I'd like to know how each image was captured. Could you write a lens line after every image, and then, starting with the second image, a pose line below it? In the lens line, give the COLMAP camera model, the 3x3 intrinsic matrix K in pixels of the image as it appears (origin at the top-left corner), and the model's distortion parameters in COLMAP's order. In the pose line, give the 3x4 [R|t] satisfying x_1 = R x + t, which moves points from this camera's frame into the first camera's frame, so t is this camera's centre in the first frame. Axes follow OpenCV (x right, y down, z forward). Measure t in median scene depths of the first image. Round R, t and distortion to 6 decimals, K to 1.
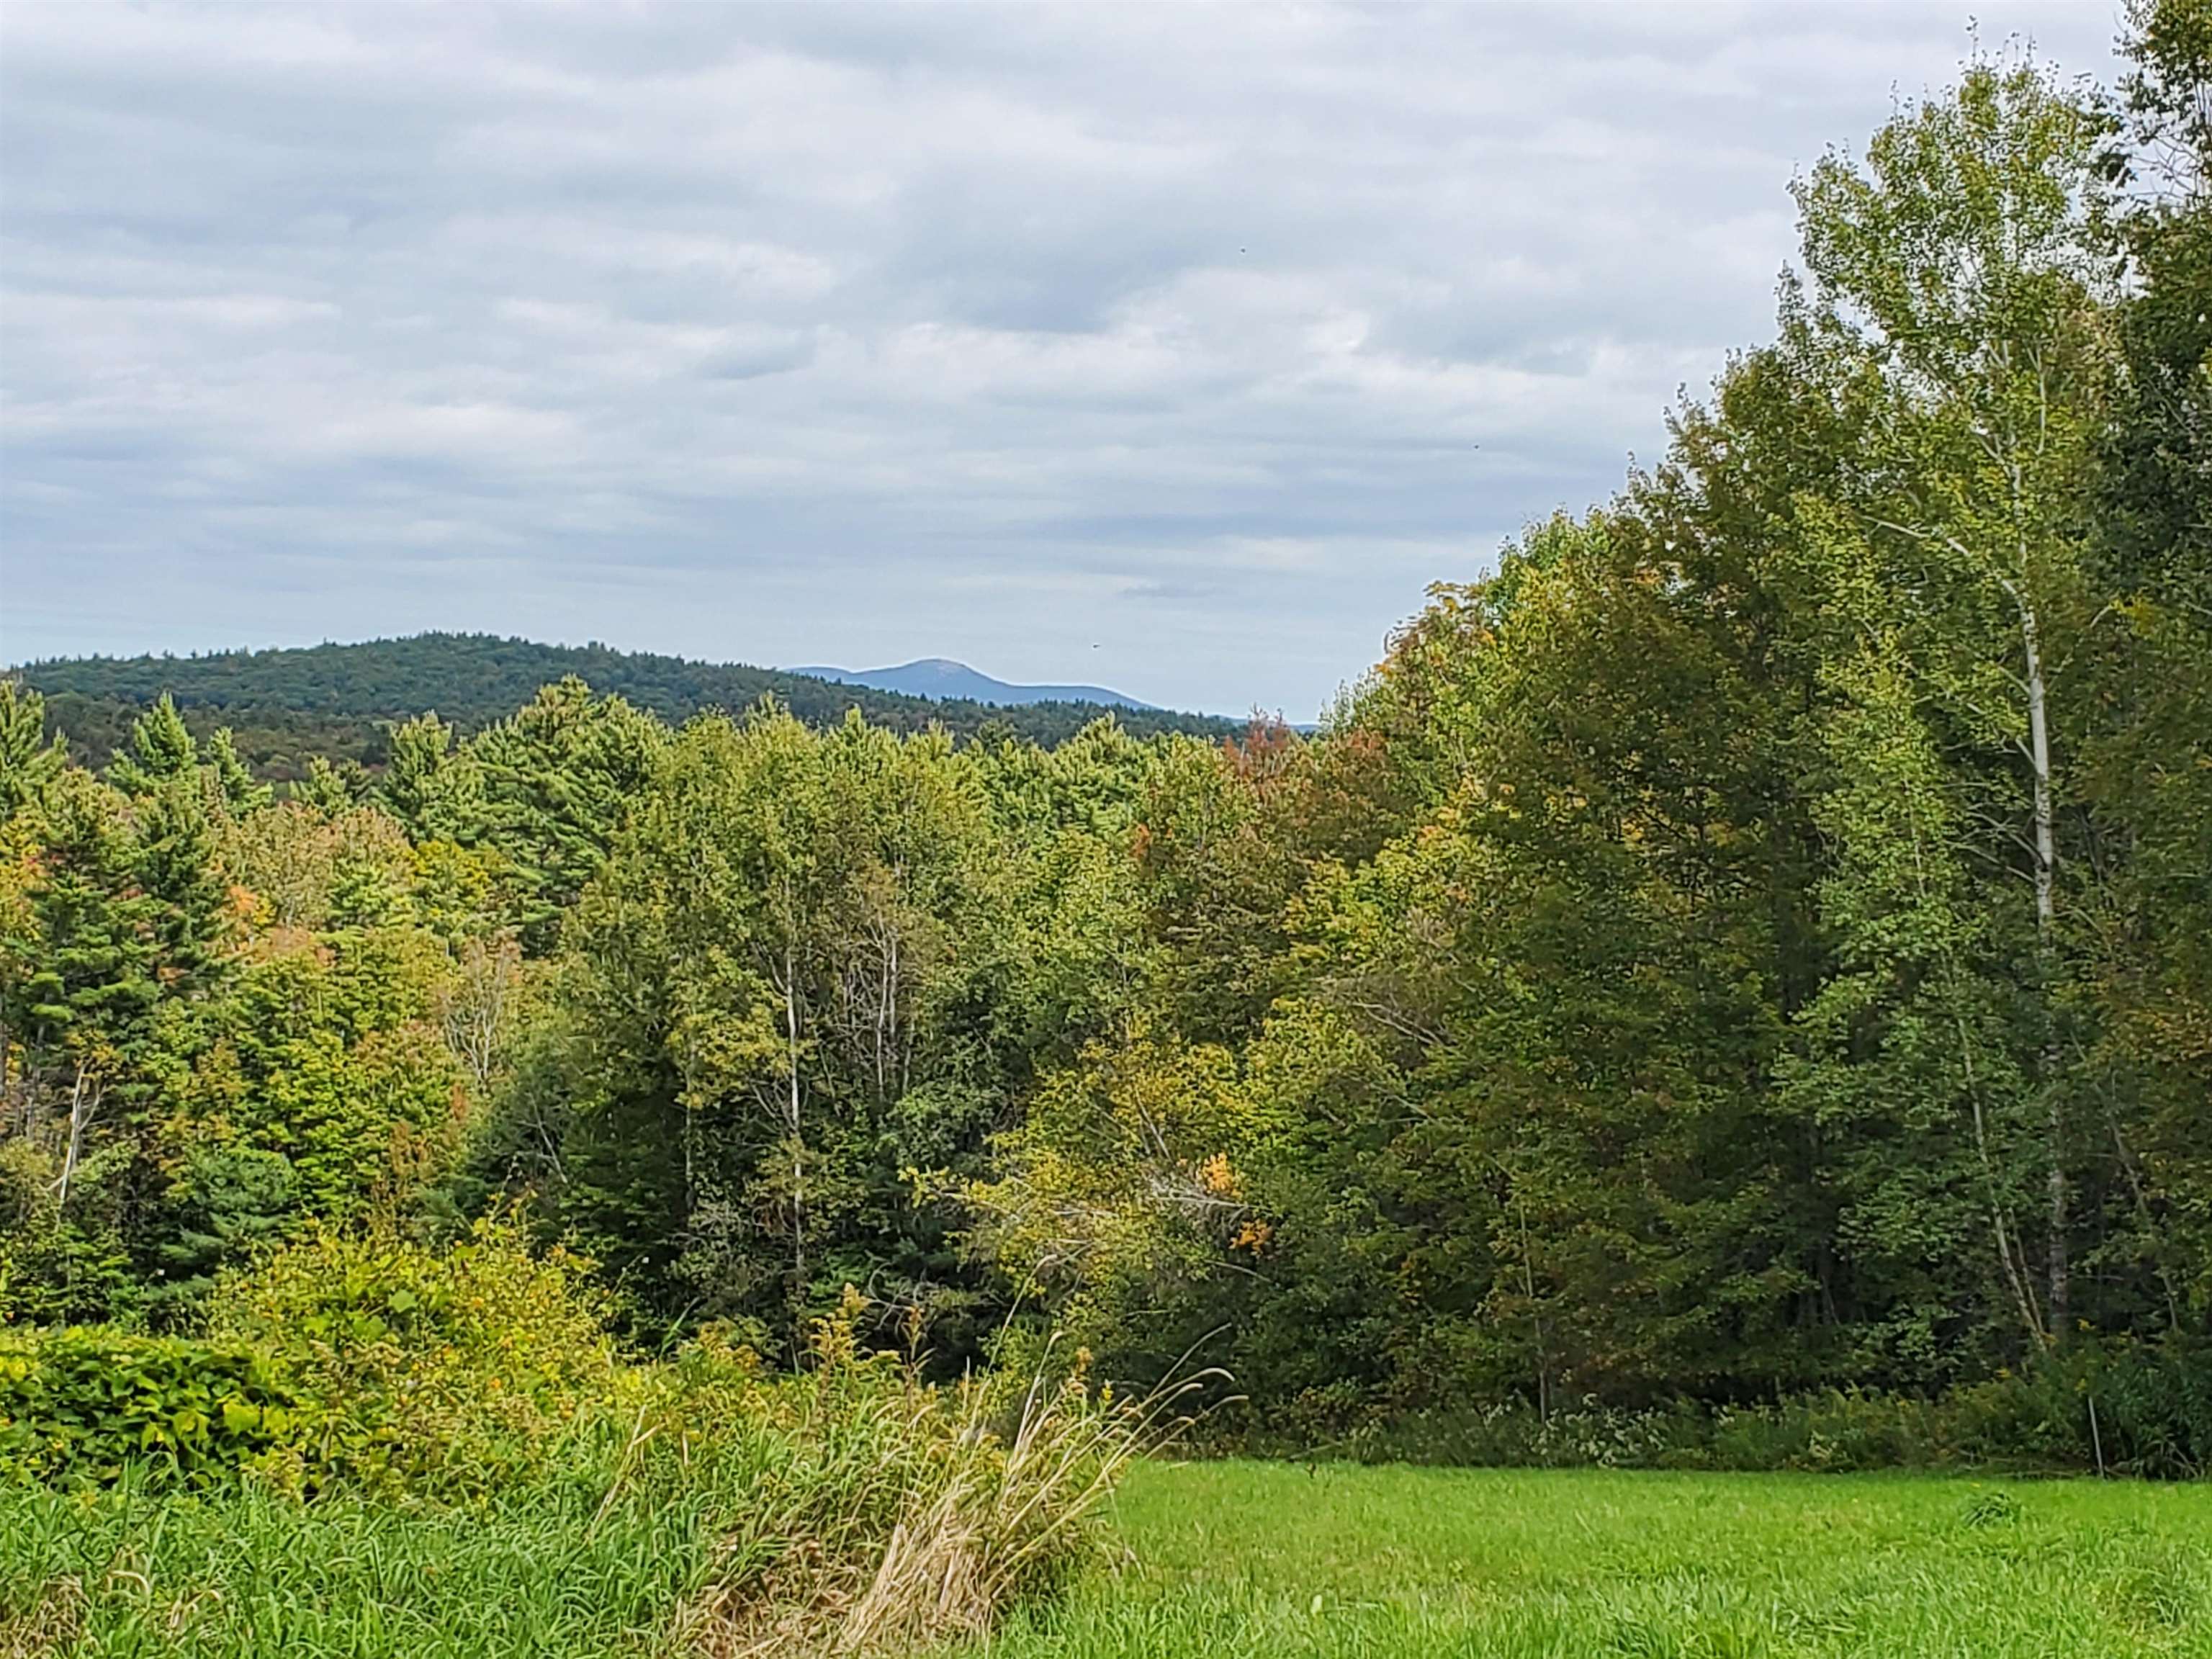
lens RADIAL K [[1693.5, 0, 1098.6], [0, 1693.5, 838.9], [0, 0, 1]] dist [0.004770, -0.008000]
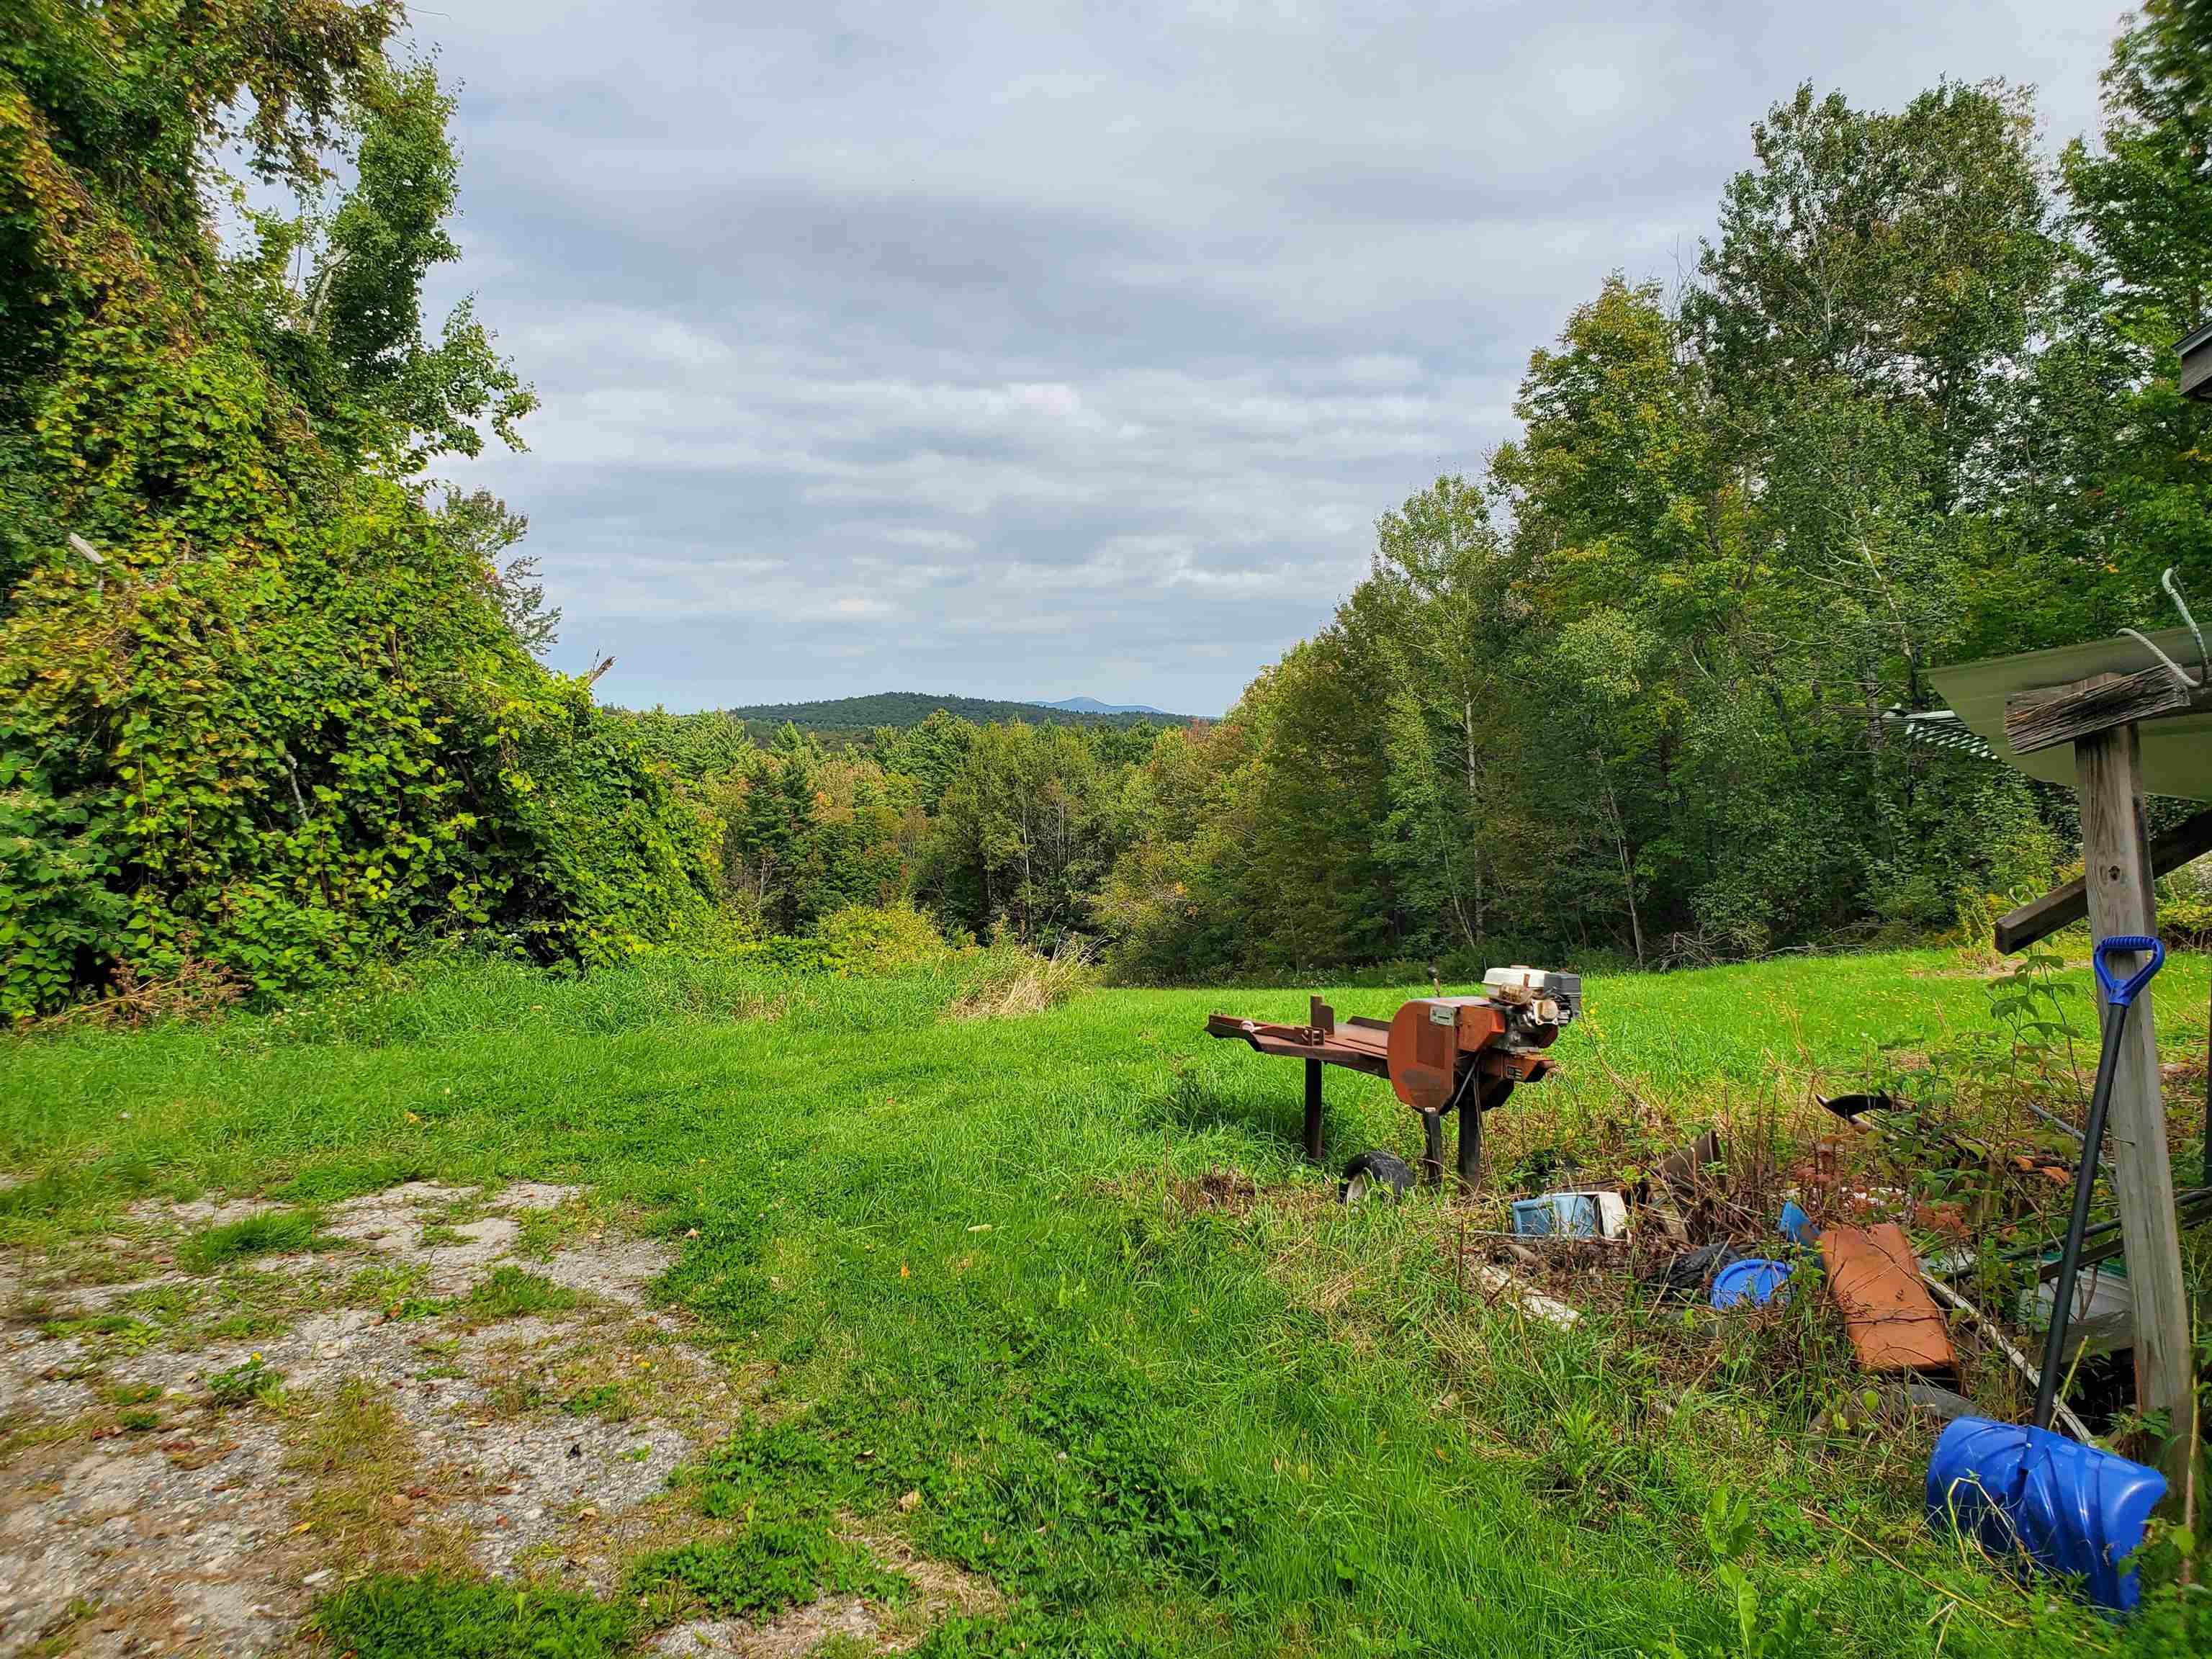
lens RADIAL K [[1693.5, 0, 1108.0], [0, 1693.5, 824.7], [0, 0, 1]] dist [0.004770, -0.008000]
pose [[0.987777, -0.018629, -0.154758, 0.369665], [0.025551, 0.998754, 0.042858, -0.023963], [0.153767, -0.046288, 0.987022, -1.655058]]
